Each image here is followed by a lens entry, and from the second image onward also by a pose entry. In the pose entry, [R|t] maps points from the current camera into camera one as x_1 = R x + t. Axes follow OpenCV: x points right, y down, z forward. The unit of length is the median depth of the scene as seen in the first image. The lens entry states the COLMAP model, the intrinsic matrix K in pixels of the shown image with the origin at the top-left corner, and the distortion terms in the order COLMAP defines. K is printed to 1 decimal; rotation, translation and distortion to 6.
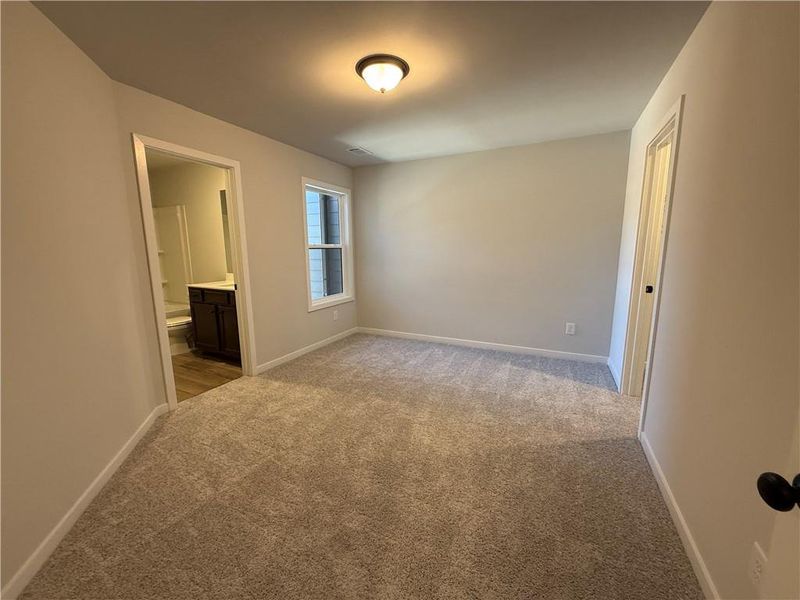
lens RADIAL K [[317.8, 0, 397.5], [0, 317.8, 300.9], [0, 0, 1]] dist [0.001591, -0.000006]
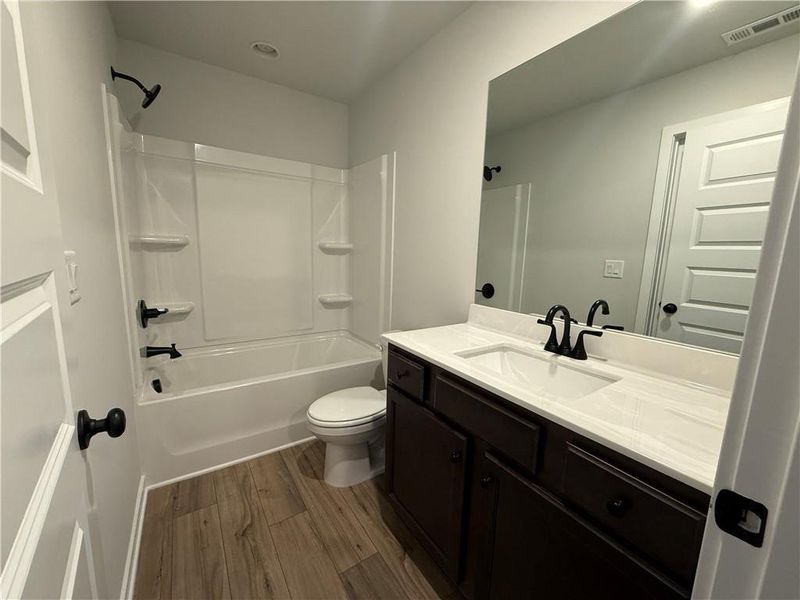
lens RADIAL K [[317.8, 0, 400.3], [0, 317.8, 298.9], [0, 0, 1]] dist [0.001591, -0.000006]
pose [[0.873580, 0.106274, -0.474935, -0.442846], [-0.115356, 0.993273, 0.010077, -0.088273], [0.472811, 0.045984, 0.879963, 0.633794]]
